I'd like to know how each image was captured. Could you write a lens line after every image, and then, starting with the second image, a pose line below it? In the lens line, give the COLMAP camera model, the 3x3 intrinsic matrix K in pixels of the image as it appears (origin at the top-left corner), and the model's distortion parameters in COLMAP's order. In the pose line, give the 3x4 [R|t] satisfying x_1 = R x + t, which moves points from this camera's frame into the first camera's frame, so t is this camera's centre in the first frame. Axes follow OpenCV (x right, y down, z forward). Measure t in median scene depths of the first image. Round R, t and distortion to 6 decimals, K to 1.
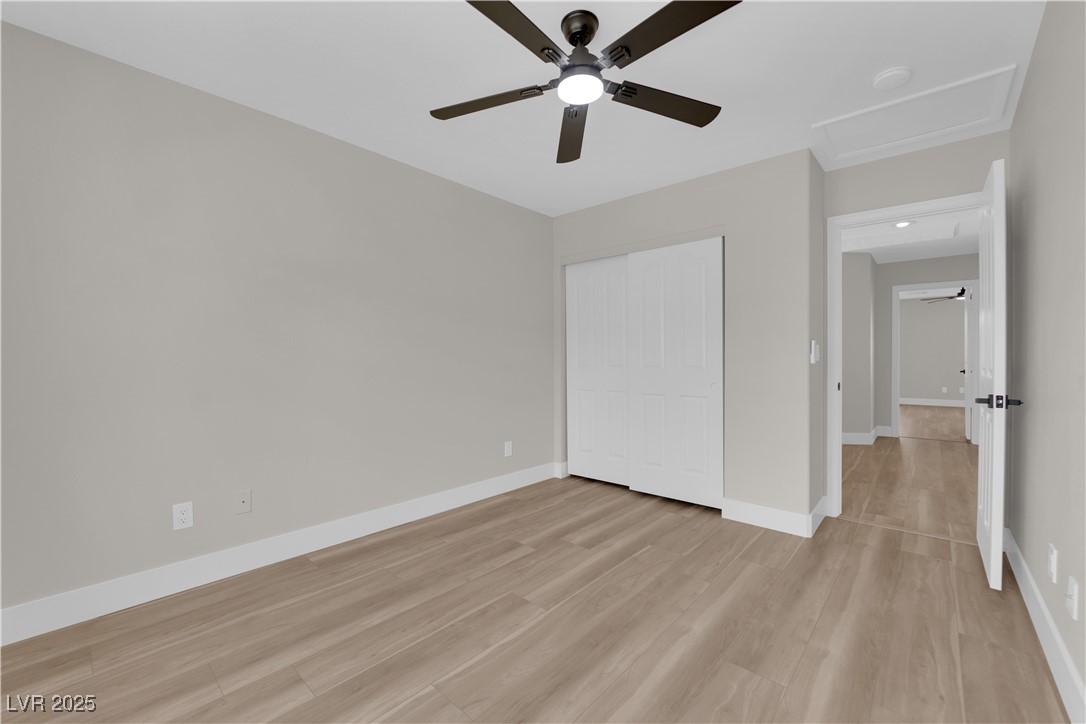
lens RADIAL K [[427.6, 0, 539.2], [0, 427.6, 365.1], [0, 0, 1]] dist [-0.017189, -0.000481]
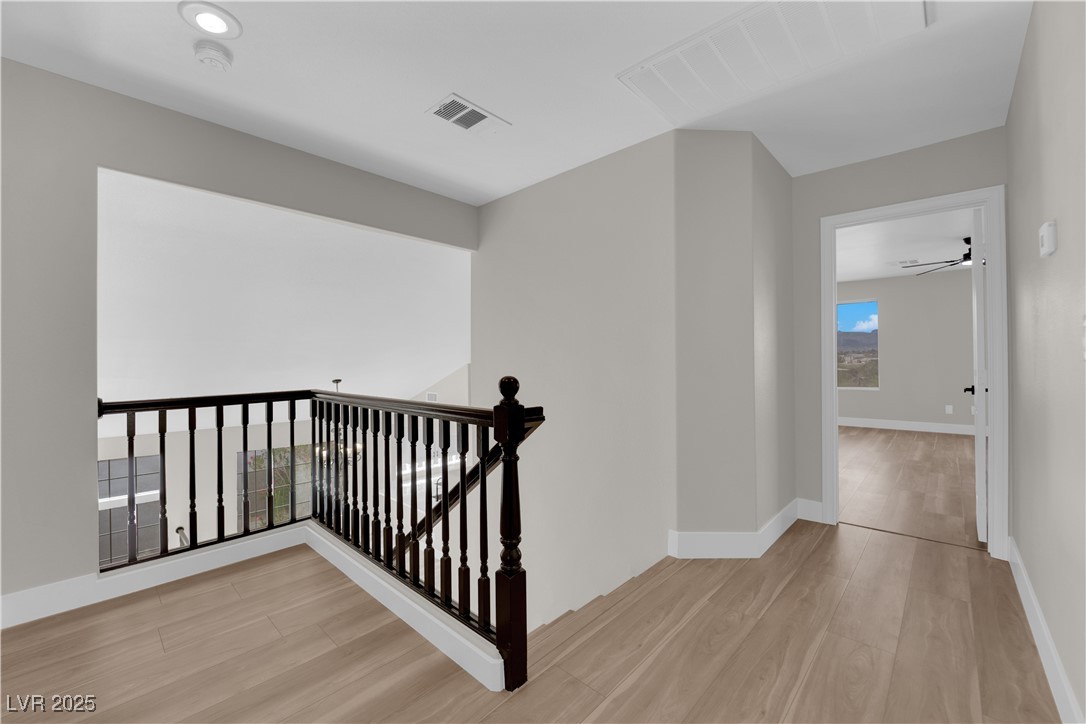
lens RADIAL K [[433.0, 0, 542.0], [0, 433.0, 359.2], [0, 0, 1]] dist [-0.016295, 0.000054]
pose [[0.999924, 0.002117, -0.012123, 0.078981], [-0.002345, 0.999821, -0.018781, -0.001676], [0.012081, 0.018808, 0.999750, 0.075902]]
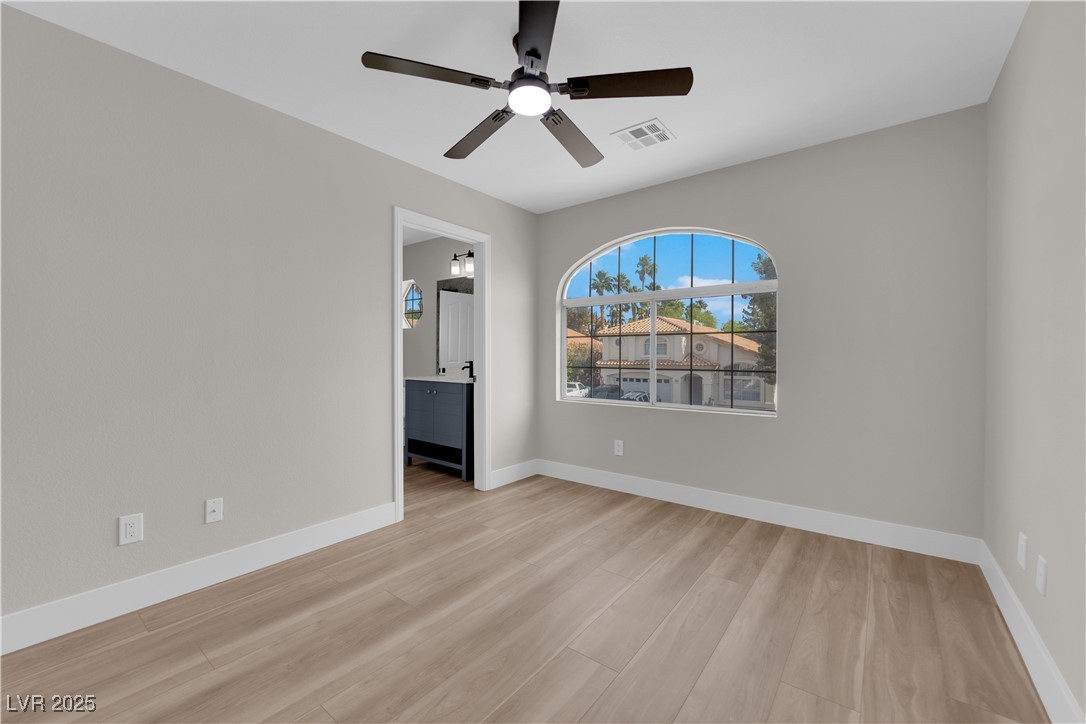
lens RADIAL K [[433.0, 0, 542.0], [0, 433.0, 359.2], [0, 0, 1]] dist [-0.016295, 0.000054]
pose [[-0.996812, 0.002718, -0.079739, 0.171501], [0.000785, 0.999705, 0.024261, -0.033147], [0.079782, 0.024121, -0.996520, 2.309630]]
